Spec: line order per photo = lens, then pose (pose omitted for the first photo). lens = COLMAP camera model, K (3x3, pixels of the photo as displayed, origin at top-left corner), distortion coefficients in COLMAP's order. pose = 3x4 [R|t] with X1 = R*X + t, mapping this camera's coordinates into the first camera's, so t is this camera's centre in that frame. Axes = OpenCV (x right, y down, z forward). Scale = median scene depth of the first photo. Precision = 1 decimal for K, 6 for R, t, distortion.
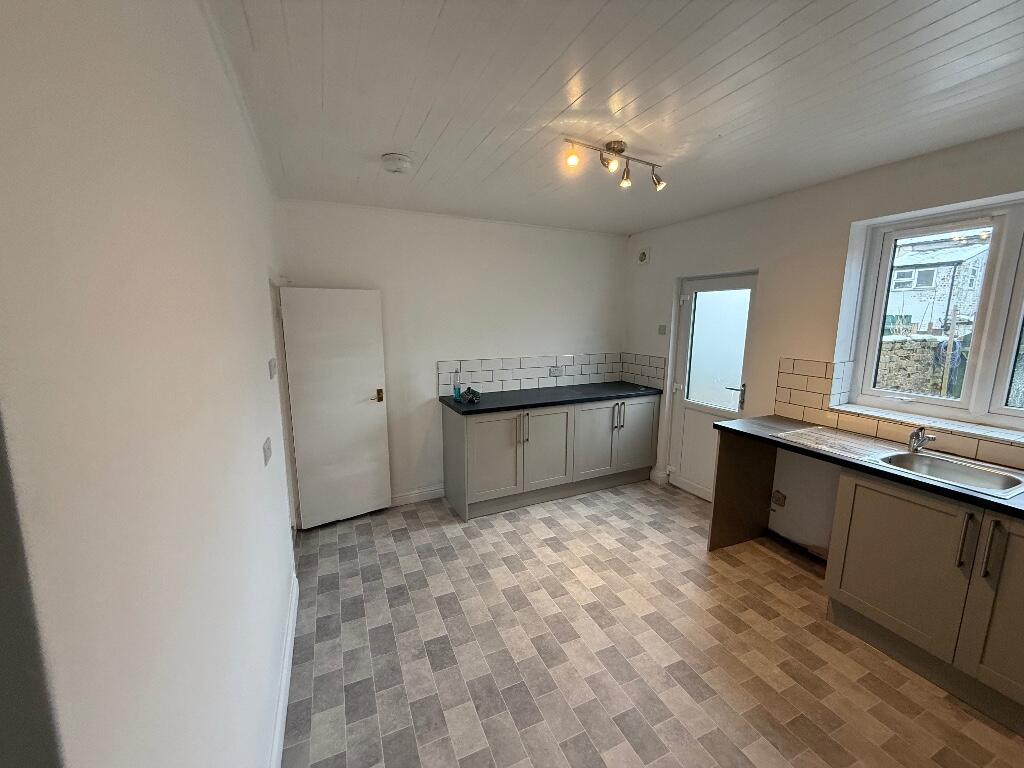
lens RADIAL K [[405.2, 0, 512.2], [0, 405.2, 383.0], [0, 0, 1]] dist [-0.004812, 0.001628]
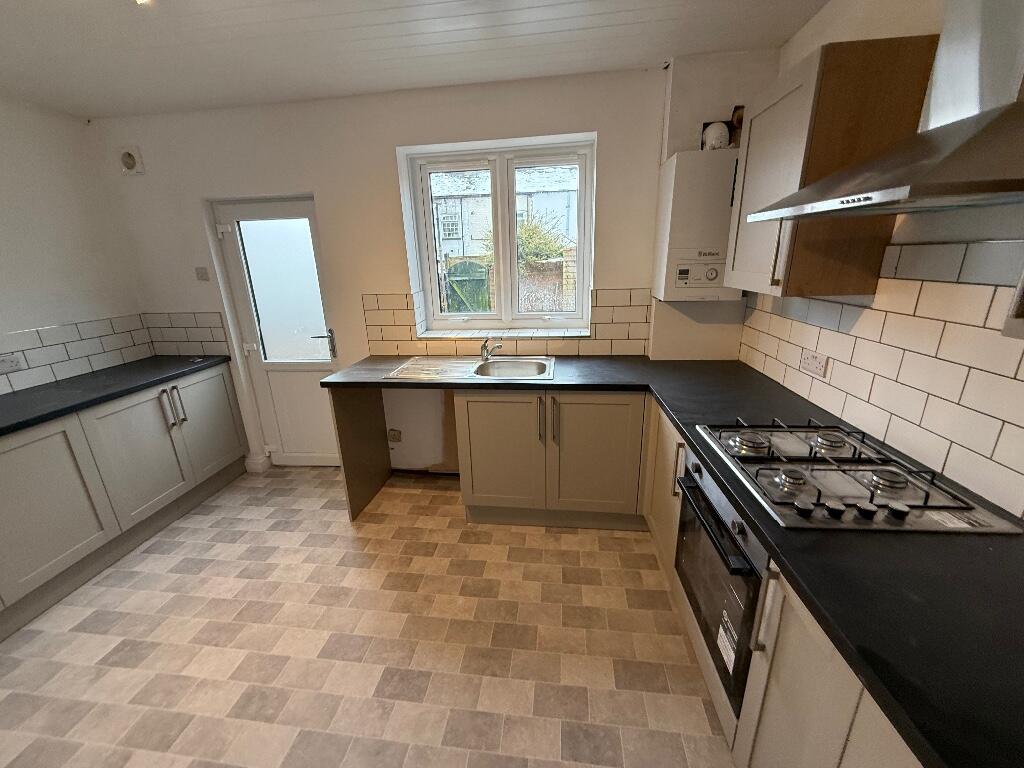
lens RADIAL K [[405.2, 0, 506.8], [0, 405.2, 383.2], [0, 0, 1]] dist [-0.004812, 0.001628]
pose [[0.520585, -0.271373, 0.809536, 0.026077], [0.170596, 0.962086, 0.212807, -0.008047], [-0.836593, 0.027320, 0.547143, 0.227689]]
